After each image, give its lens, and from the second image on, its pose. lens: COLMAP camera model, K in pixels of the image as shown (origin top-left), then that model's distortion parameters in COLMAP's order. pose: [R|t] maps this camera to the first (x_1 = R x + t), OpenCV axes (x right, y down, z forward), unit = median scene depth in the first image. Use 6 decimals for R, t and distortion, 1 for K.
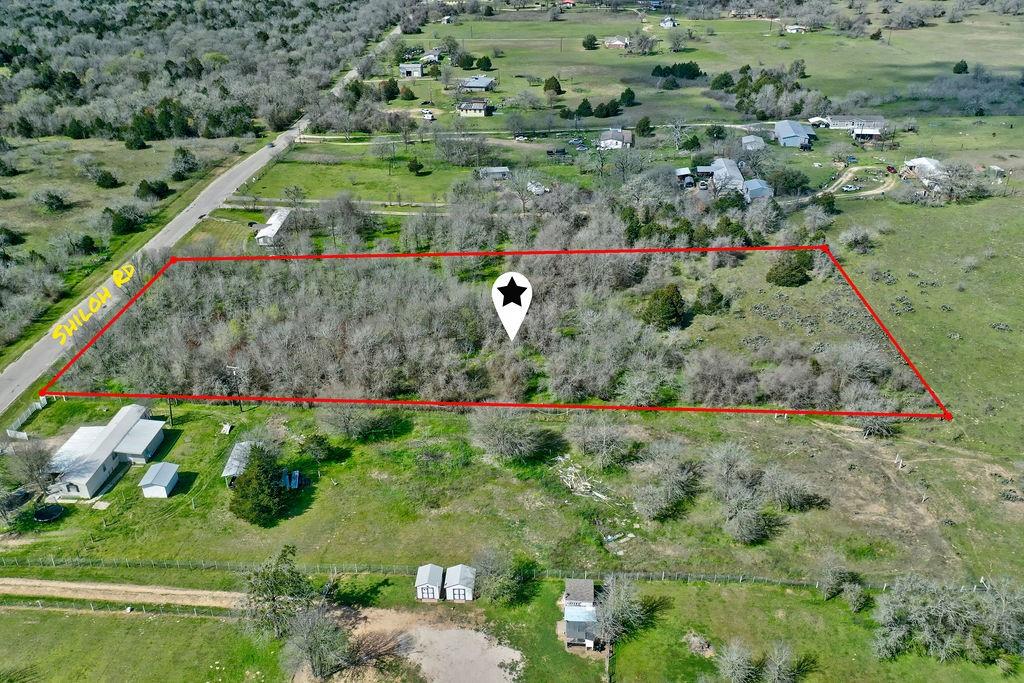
lens RADIAL K [[811.1, 0, 512.0], [0, 811.1, 341.5], [0, 0, 1]] dist [0.026003, 0.001536]
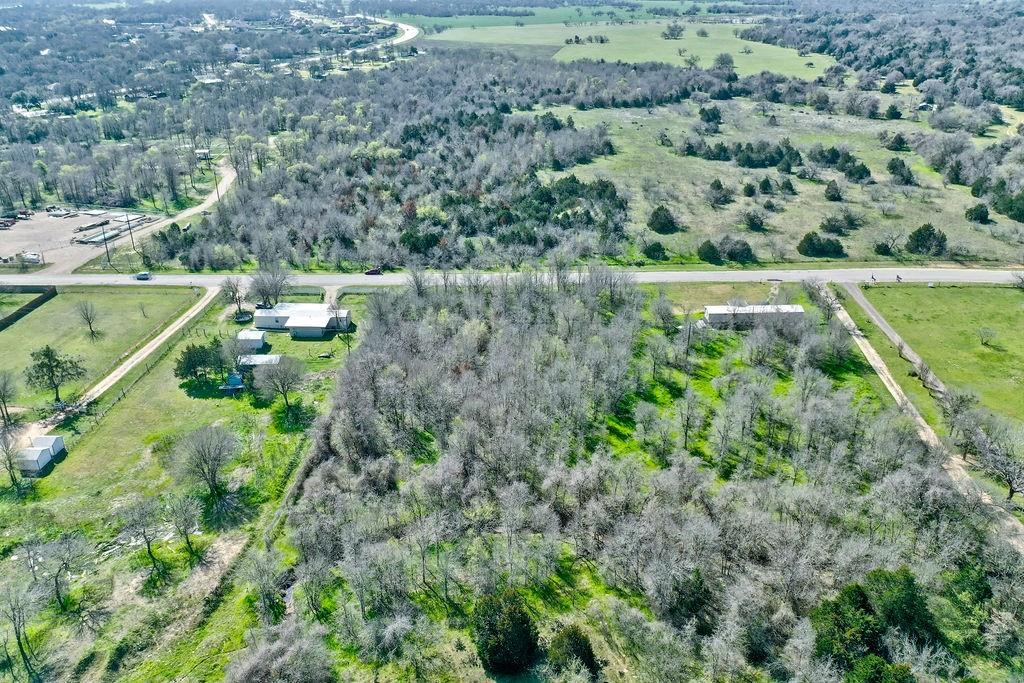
lens RADIAL K [[811.1, 0, 512.0], [0, 811.1, 341.5], [0, 0, 1]] dist [0.026003, 0.001536]
pose [[-0.014998, 0.424202, -0.905443, 0.488761], [-0.453097, 0.804352, 0.384346, -0.331121], [0.891335, 0.416018, 0.180141, 0.650356]]
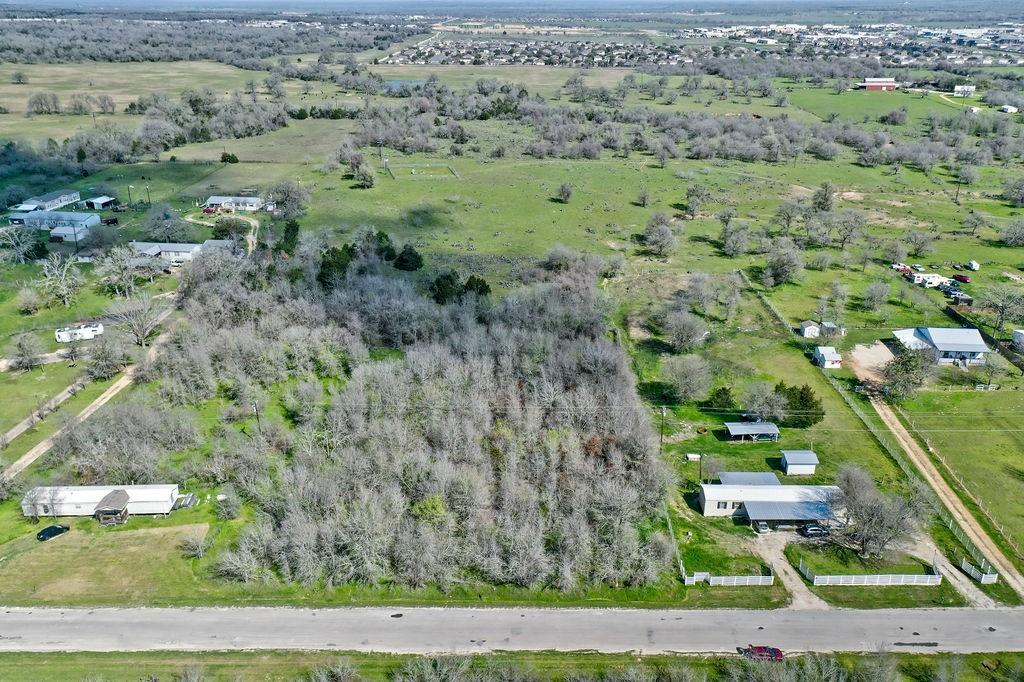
lens RADIAL K [[811.1, 0, 512.0], [0, 811.1, 341.0], [0, 0, 1]] dist [0.026003, 0.001536]
pose [[-0.011955, -0.371792, 0.928239, -0.788622], [0.460791, 0.821815, 0.335100, -0.292378], [-0.887428, 0.431731, 0.161494, 0.618980]]
